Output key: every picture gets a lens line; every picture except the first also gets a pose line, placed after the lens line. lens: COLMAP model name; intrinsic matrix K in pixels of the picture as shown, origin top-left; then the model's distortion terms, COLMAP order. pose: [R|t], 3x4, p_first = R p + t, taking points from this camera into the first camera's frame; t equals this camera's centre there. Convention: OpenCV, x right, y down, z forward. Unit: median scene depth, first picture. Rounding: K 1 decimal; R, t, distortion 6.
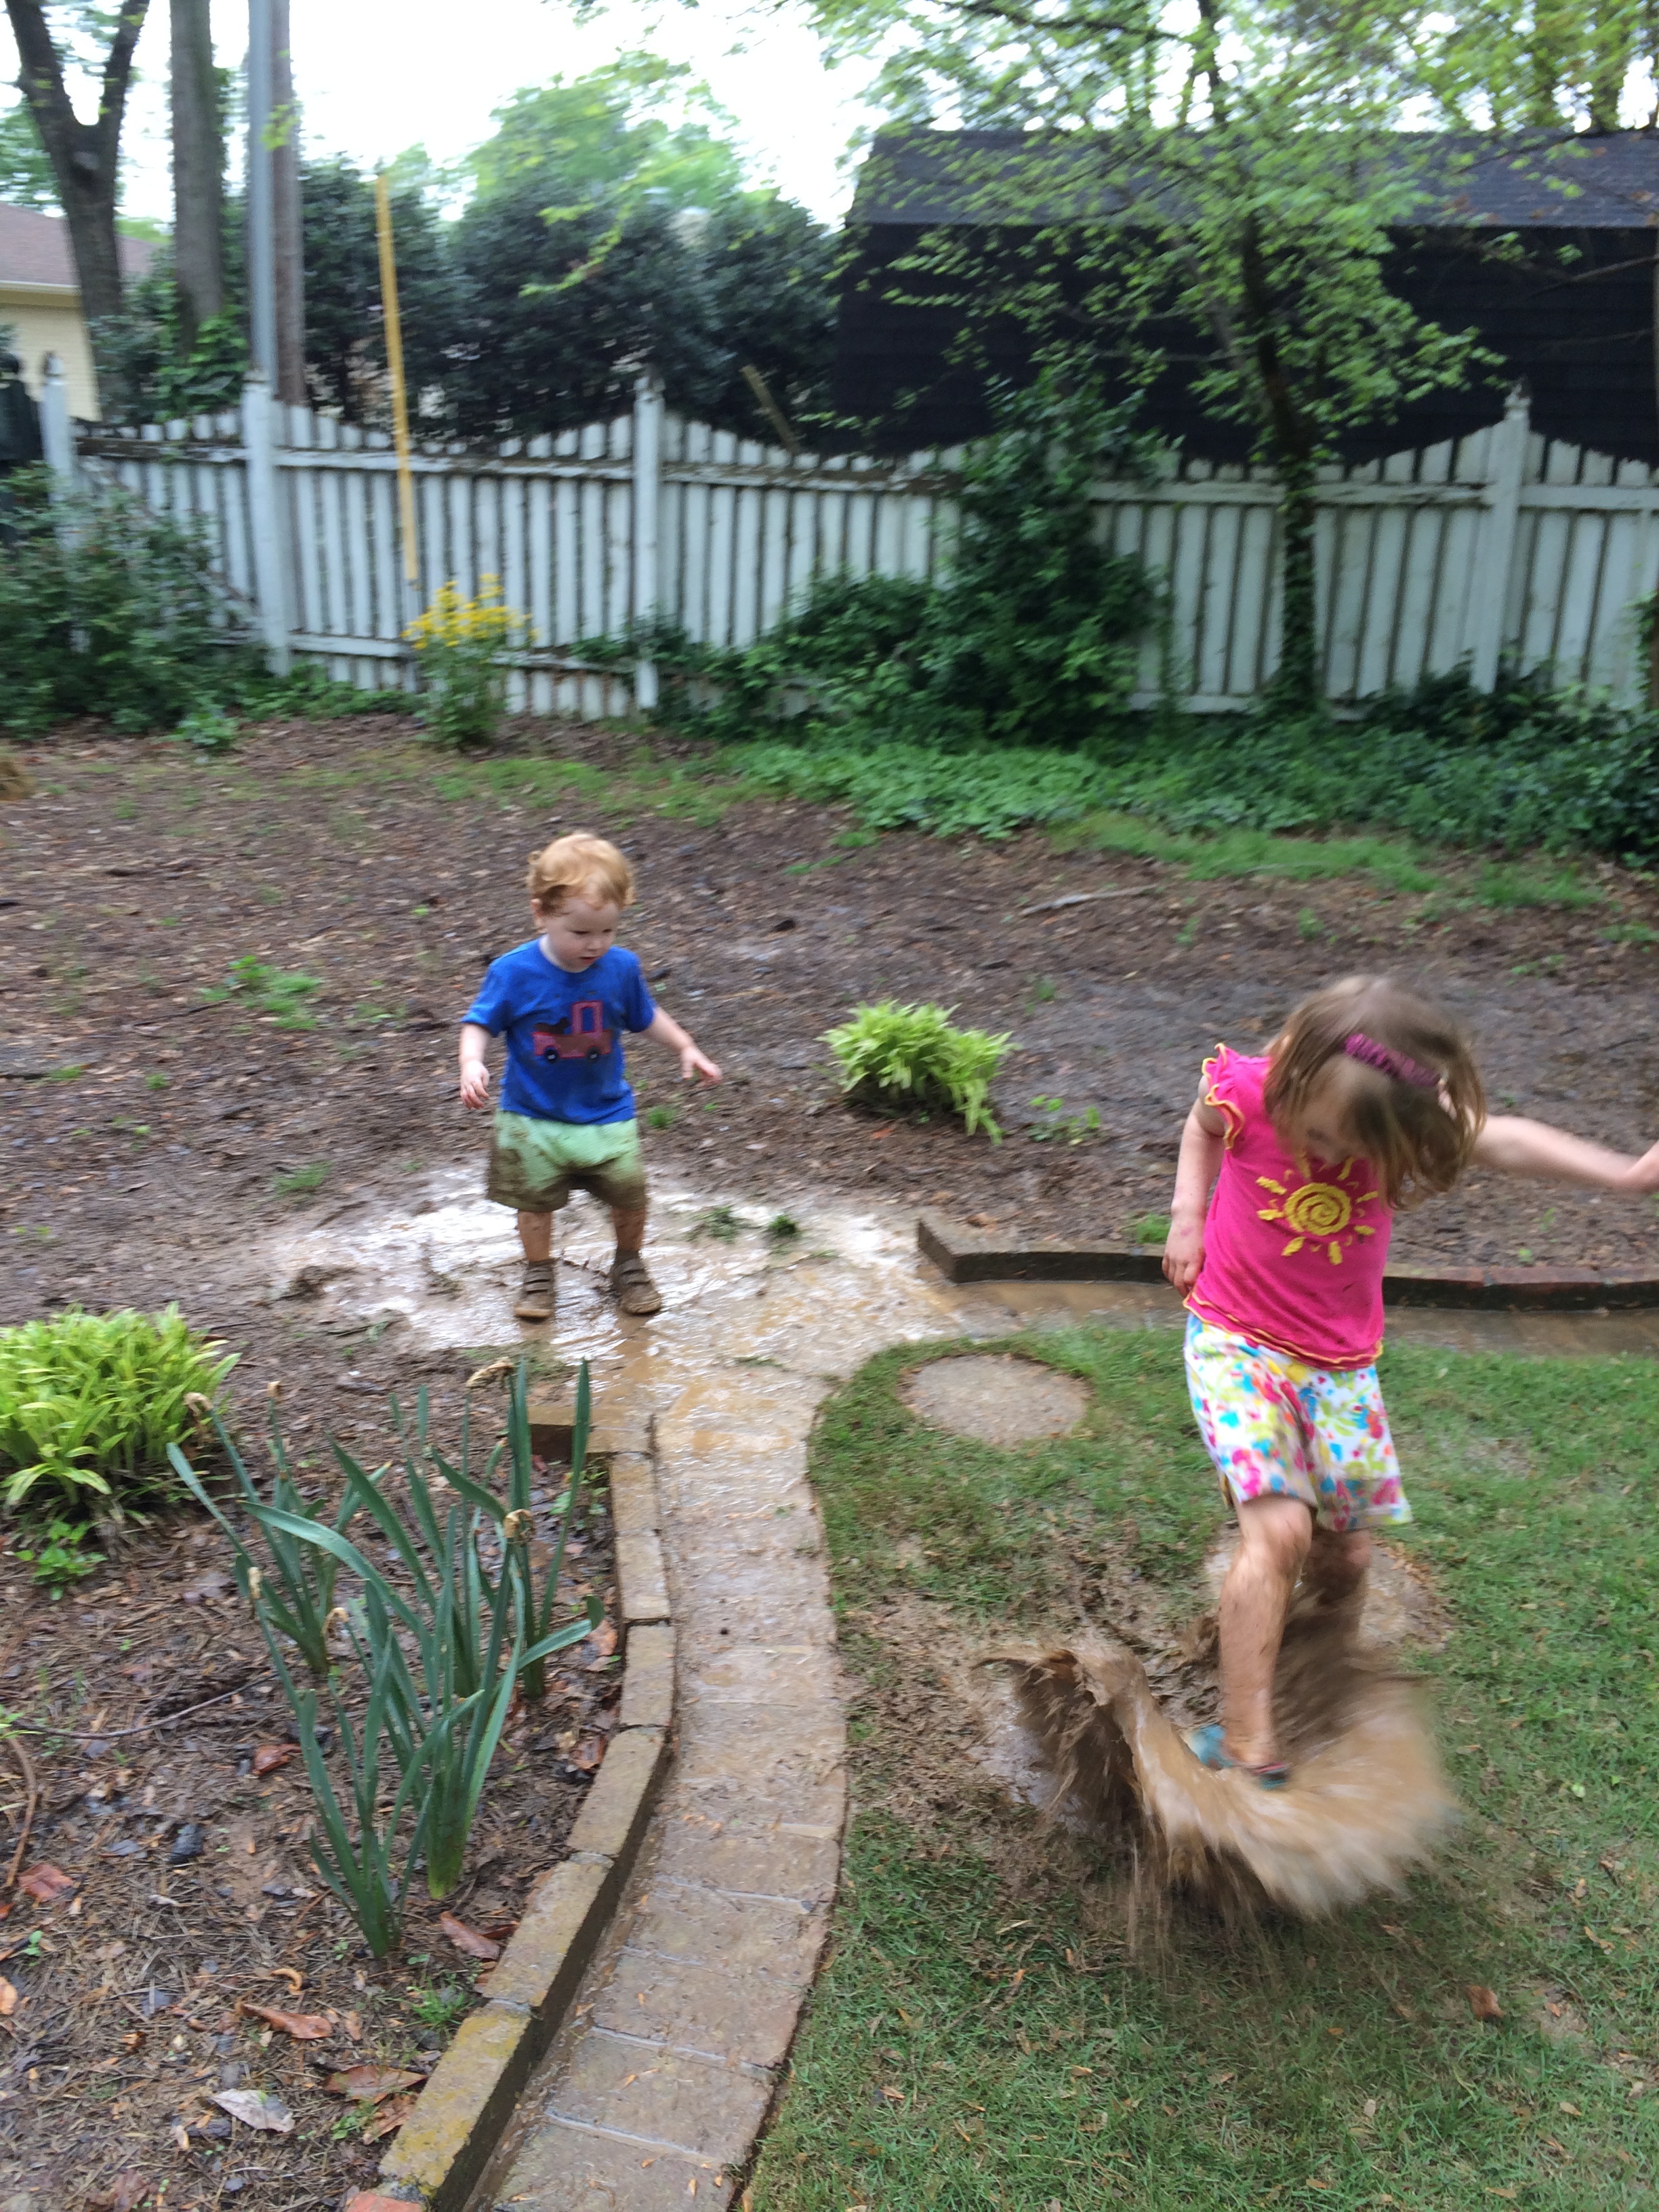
lens RADIAL K [[1877.0, 0, 829.5], [0, 1877.0, 1106.0], [0, 0, 1]] dist [0.081232, 0.000906]
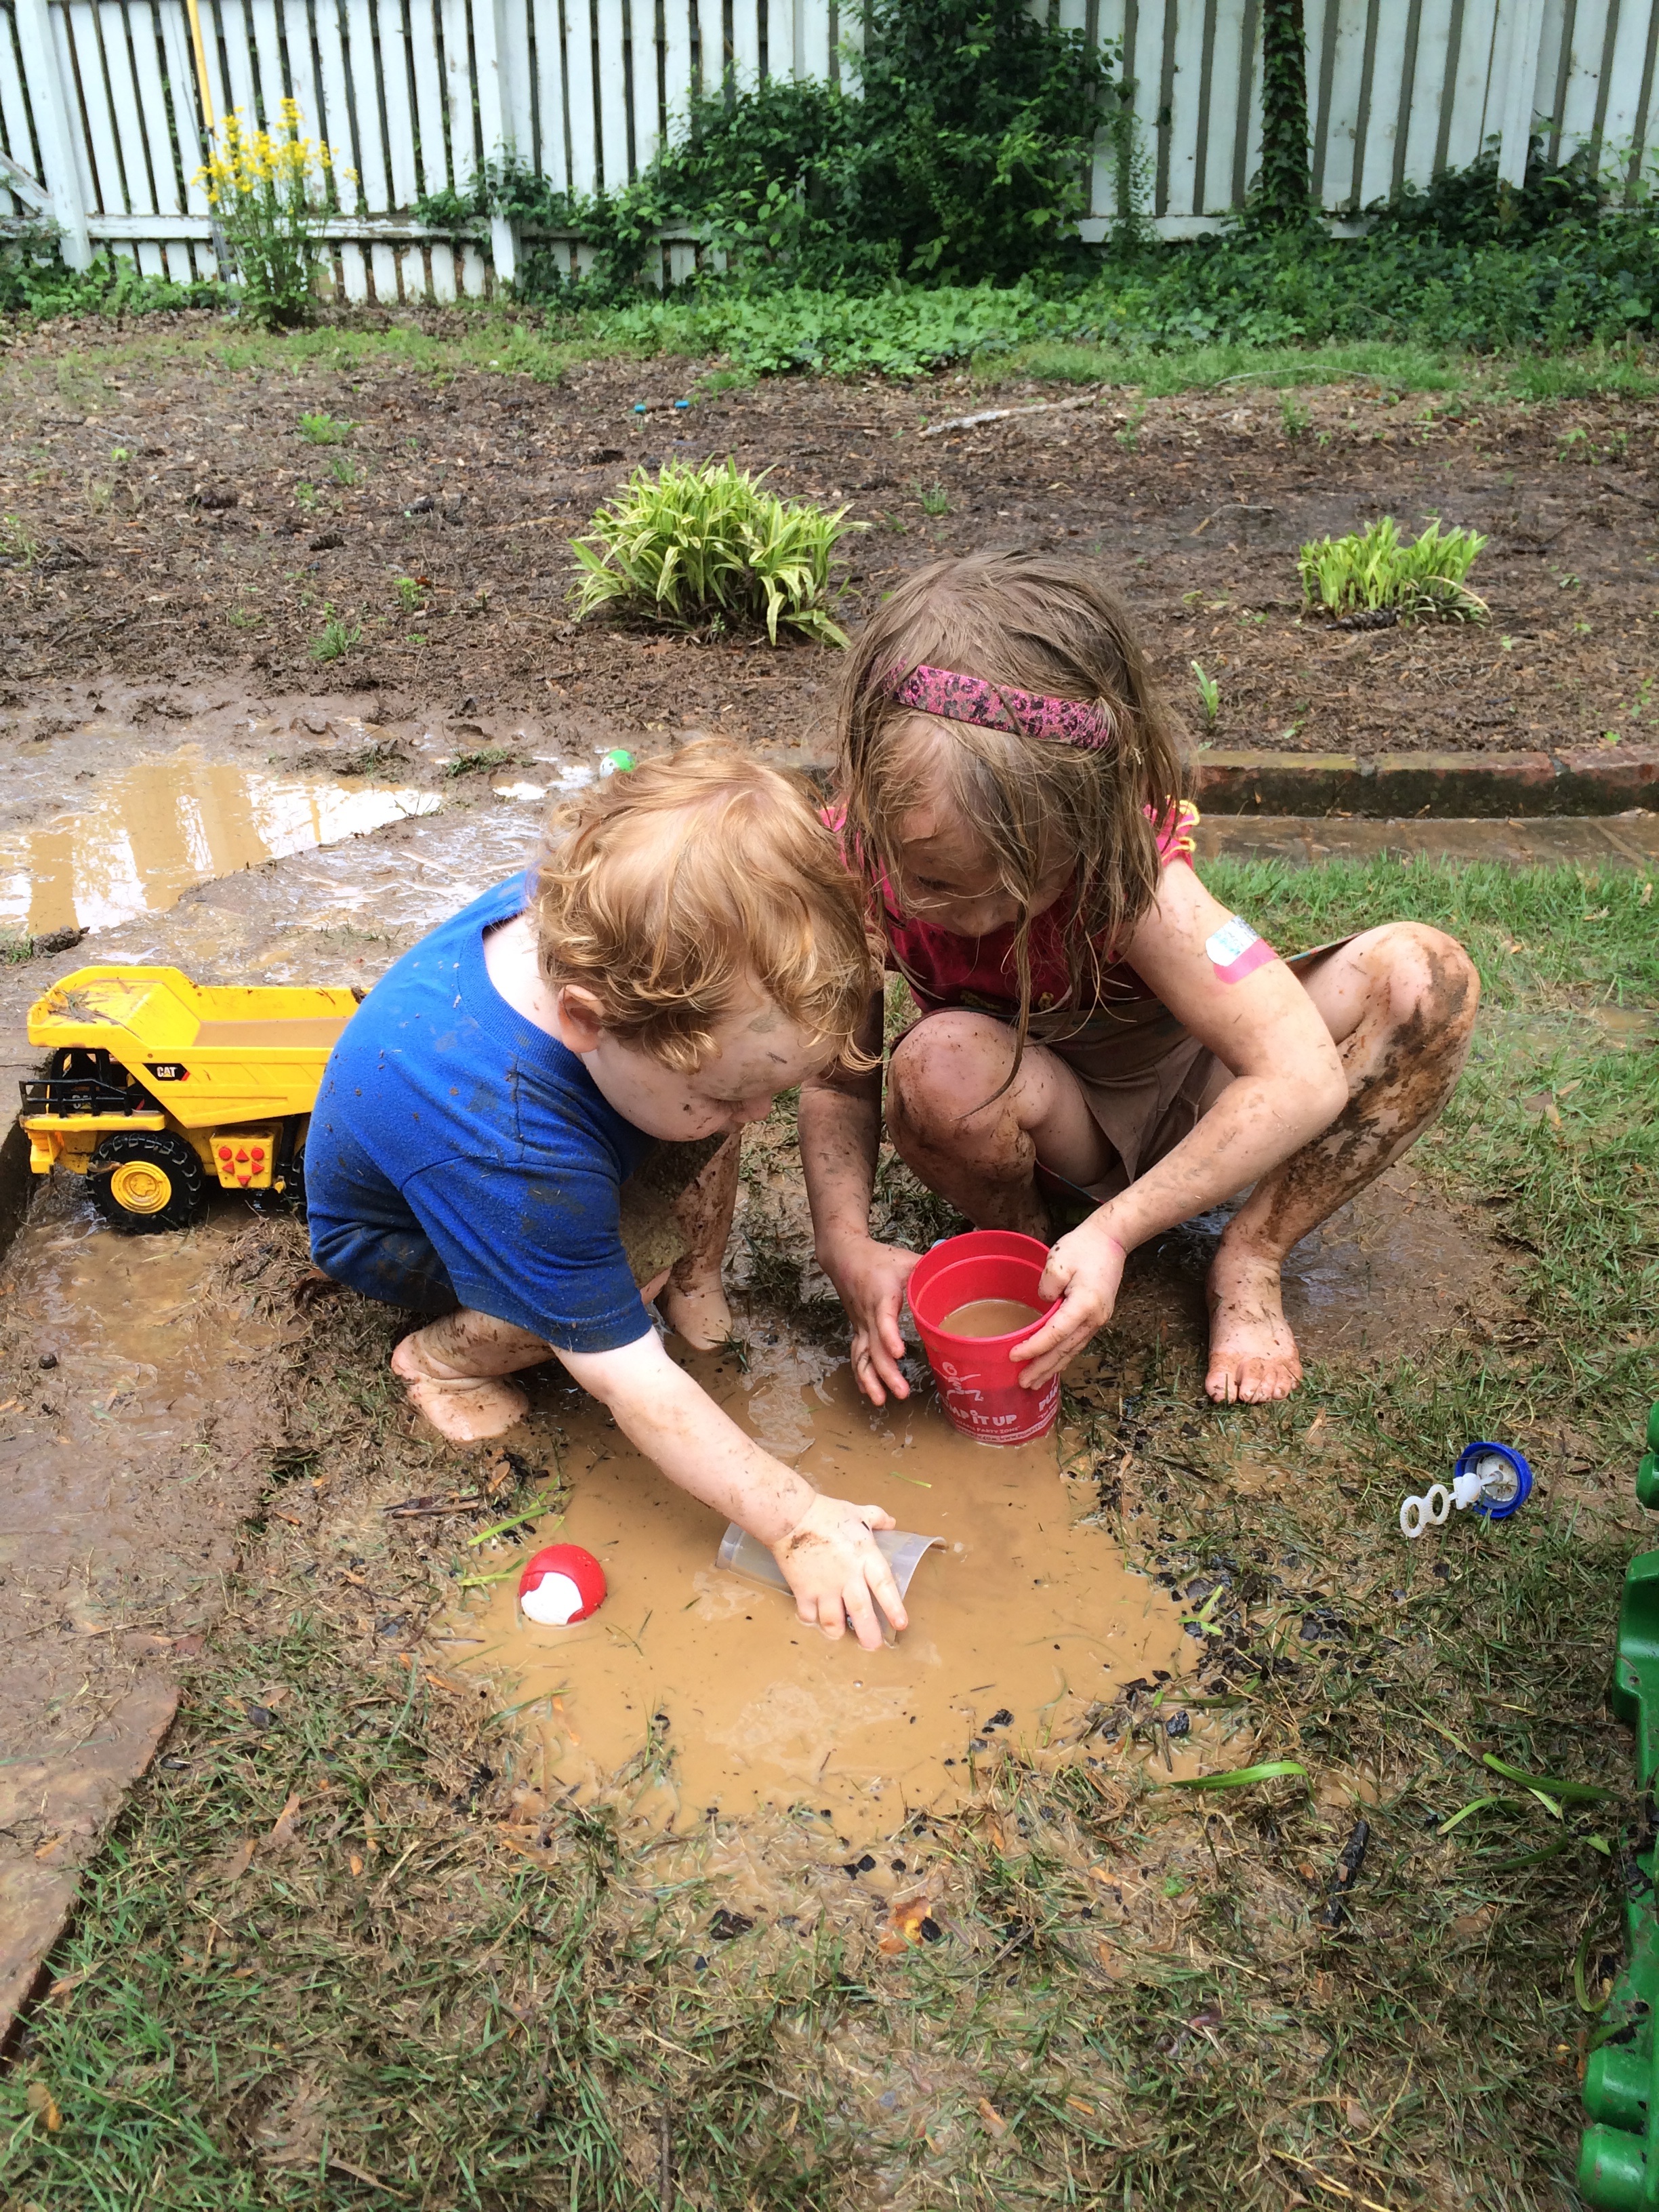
lens RADIAL K [[1846.1, 0, 829.5], [0, 1846.1, 1106.0], [0, 0, 1]] dist [0.128511, -0.171327]
pose [[0.999136, -0.041049, -0.006503, 0.041581], [0.041558, 0.988648, 0.144389, 0.040253], [0.000502, -0.144534, 0.989500, 0.144432]]
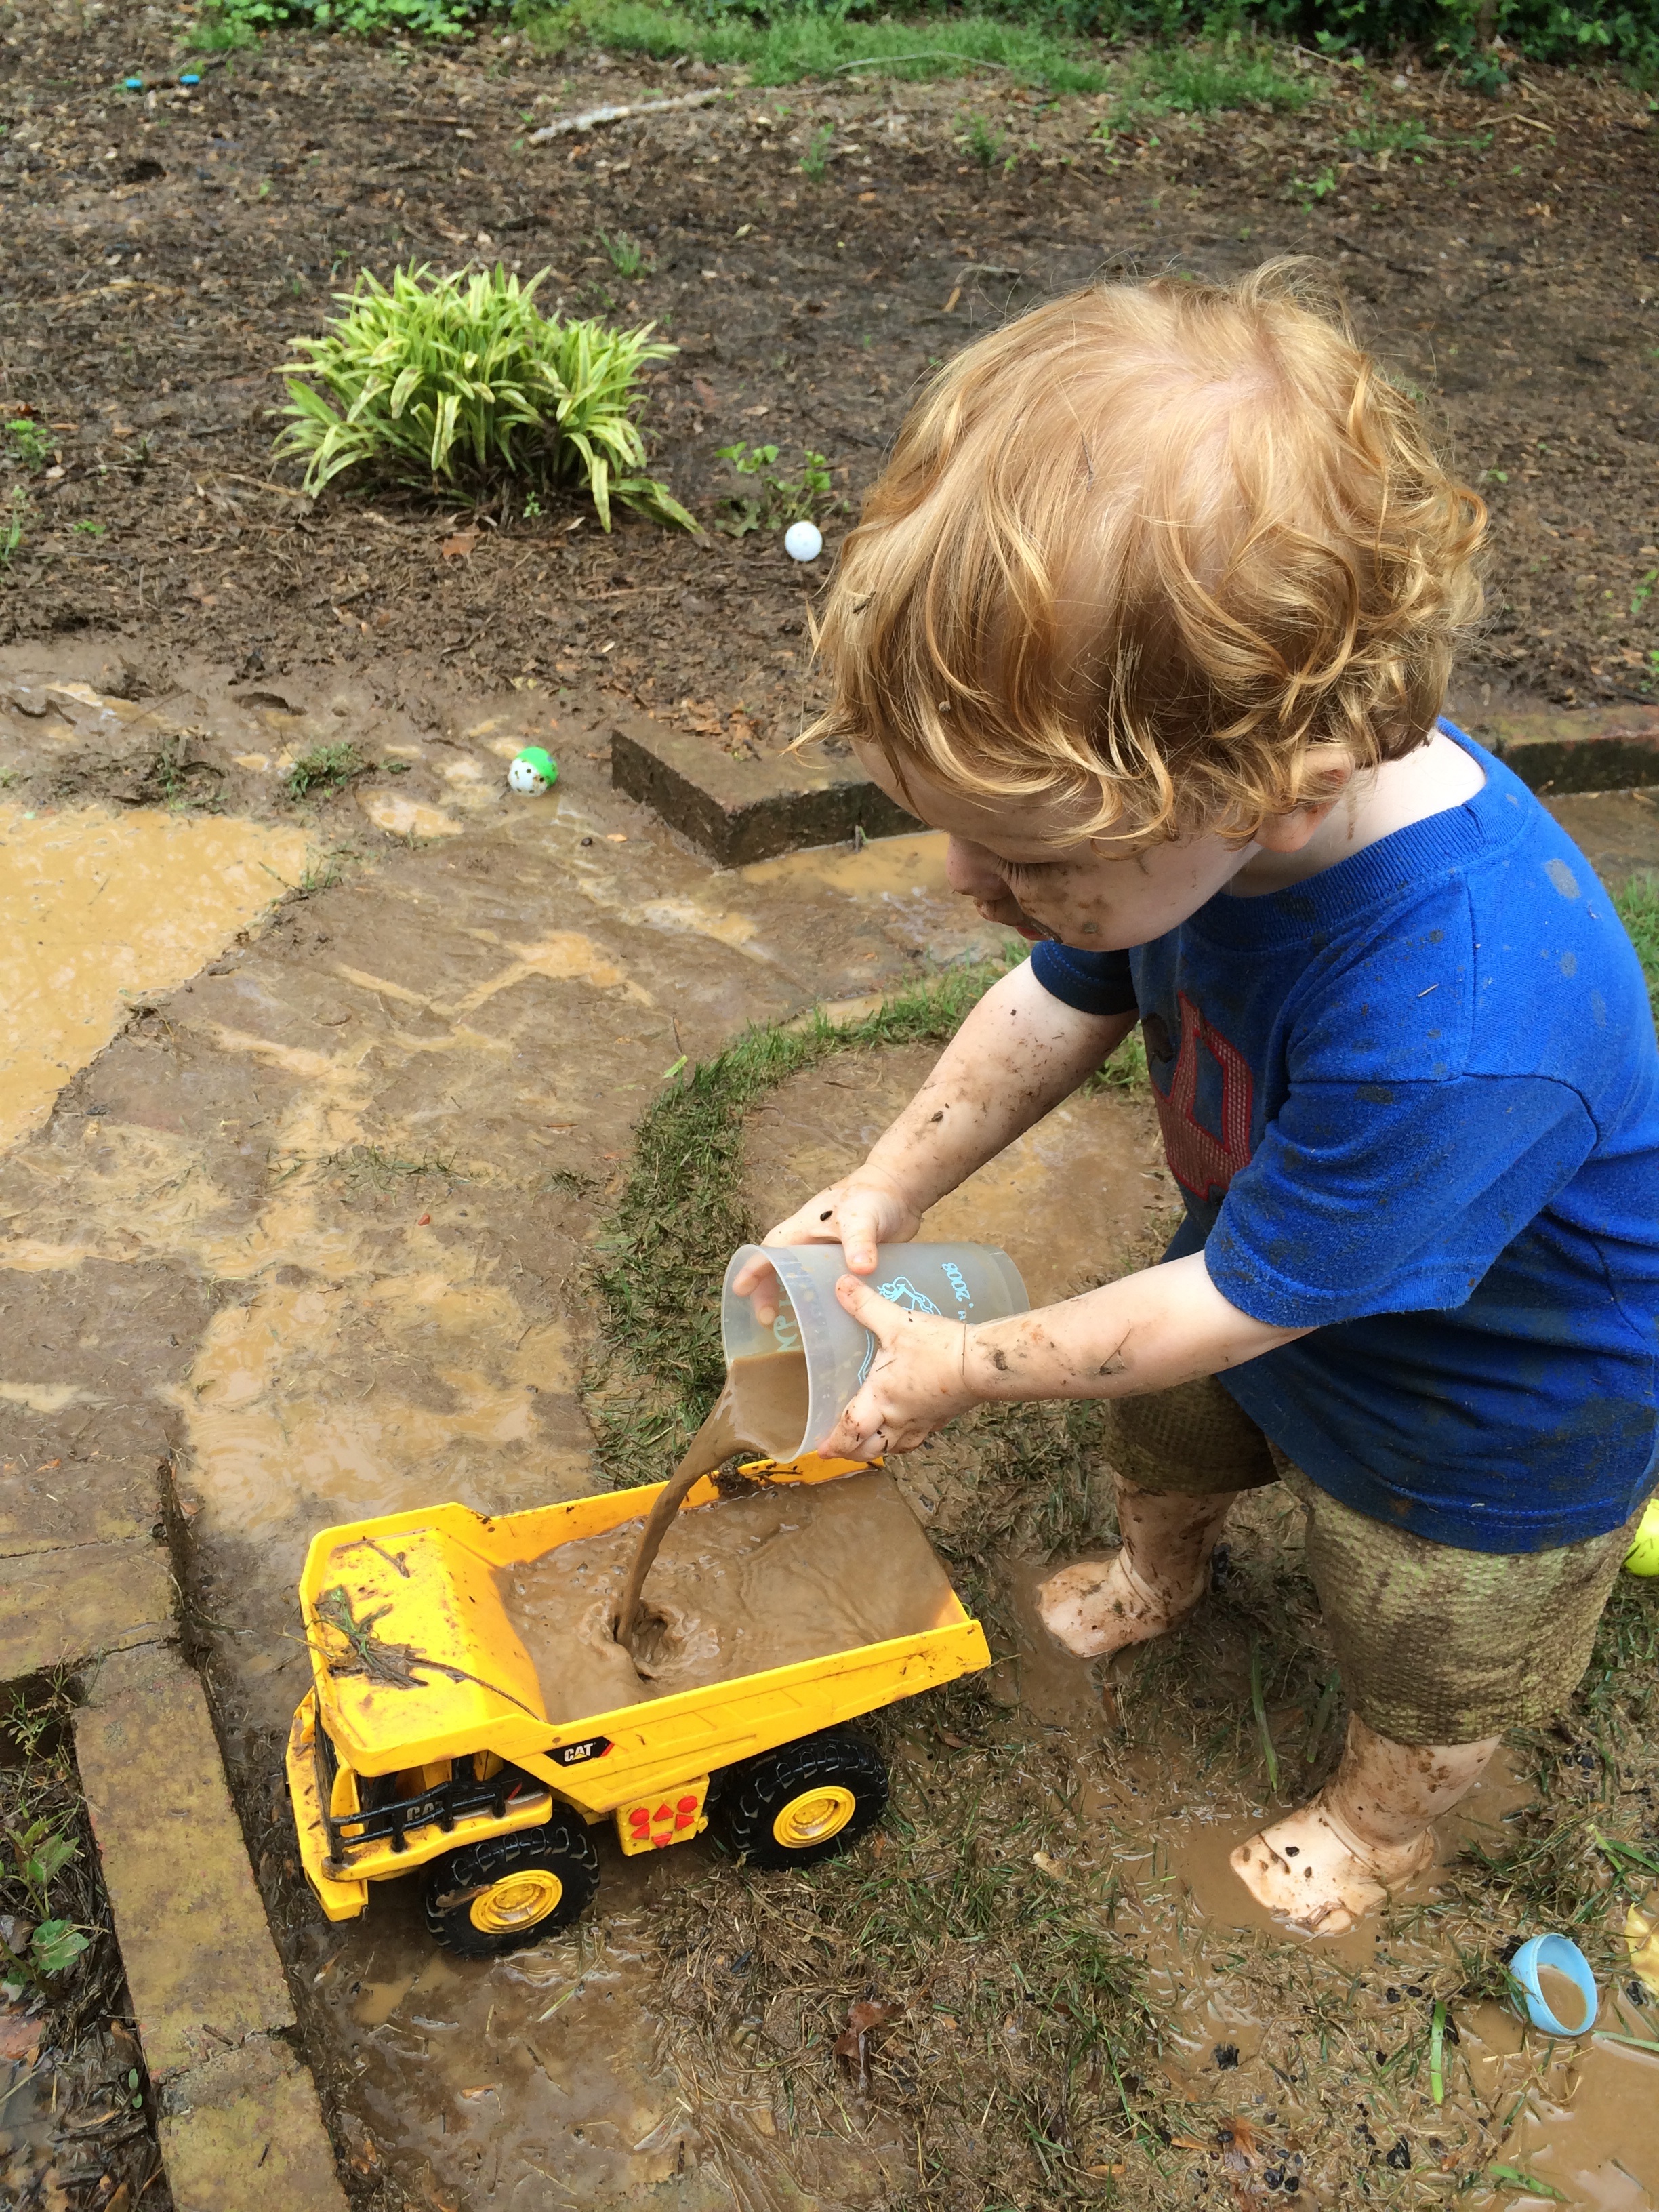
lens RADIAL K [[1846.1, 0, 829.5], [0, 1846.1, 1106.0], [0, 0, 1]] dist [0.128511, -0.171327]
pose [[0.947940, -0.172073, 0.267956, -0.019798], [0.075461, 0.938854, 0.335944, -0.002743], [-0.309378, -0.298235, 0.902963, 0.215761]]
